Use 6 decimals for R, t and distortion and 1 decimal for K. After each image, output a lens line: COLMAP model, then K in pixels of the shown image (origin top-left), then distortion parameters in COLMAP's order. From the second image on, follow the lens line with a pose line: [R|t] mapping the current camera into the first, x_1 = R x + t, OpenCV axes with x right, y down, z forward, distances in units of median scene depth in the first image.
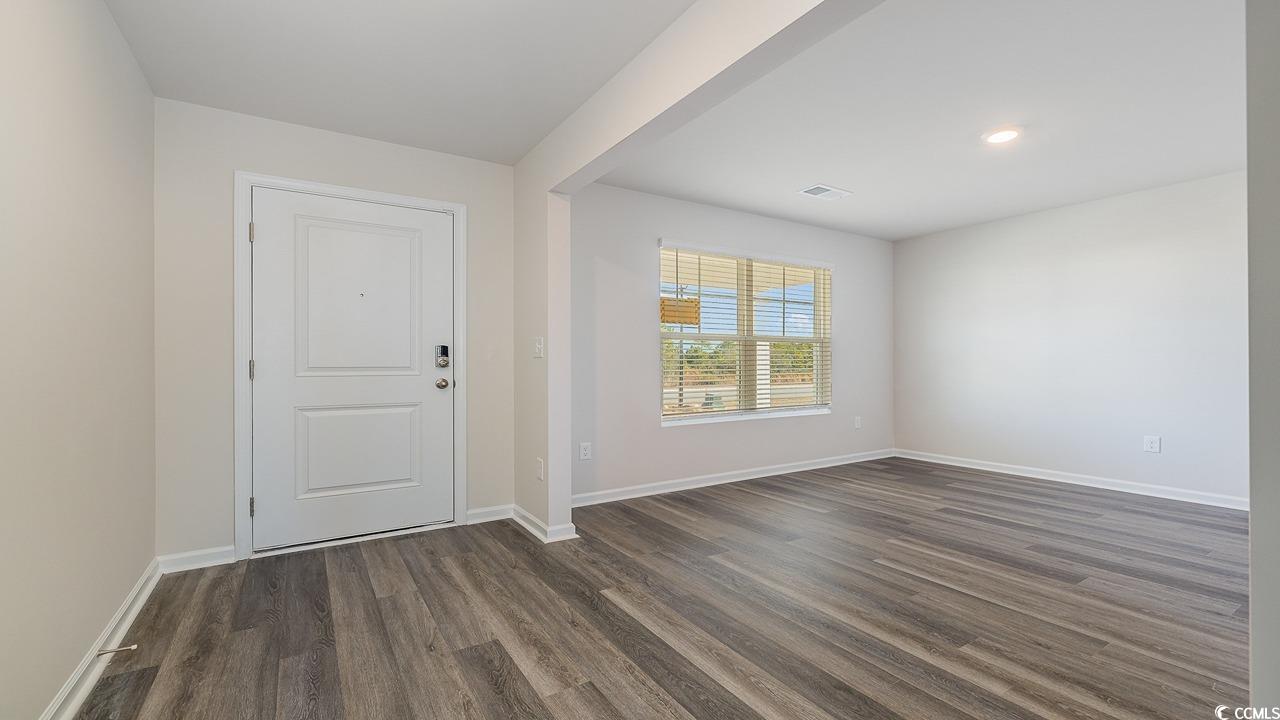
lens RADIAL K [[538.2, 0, 639.1], [0, 538.2, 359.9], [0, 0, 1]] dist [0.002149, -0.001001]
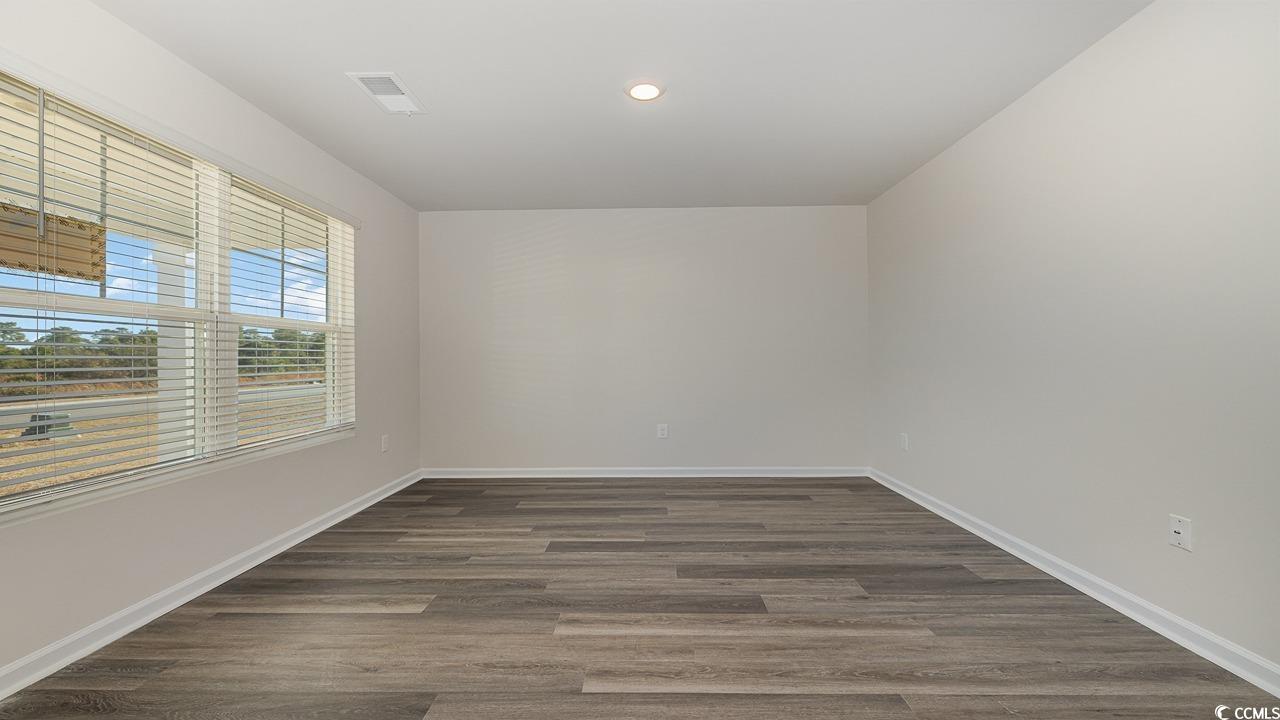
lens RADIAL K [[538.2, 0, 638.0], [0, 538.2, 354.1], [0, 0, 1]] dist [0.002149, -0.001001]
pose [[0.556416, 0.006314, 0.830880, -0.022189], [0.004930, 0.999928, -0.010900, 0.007389], [-0.830889, 0.010162, 0.556346, 0.521683]]
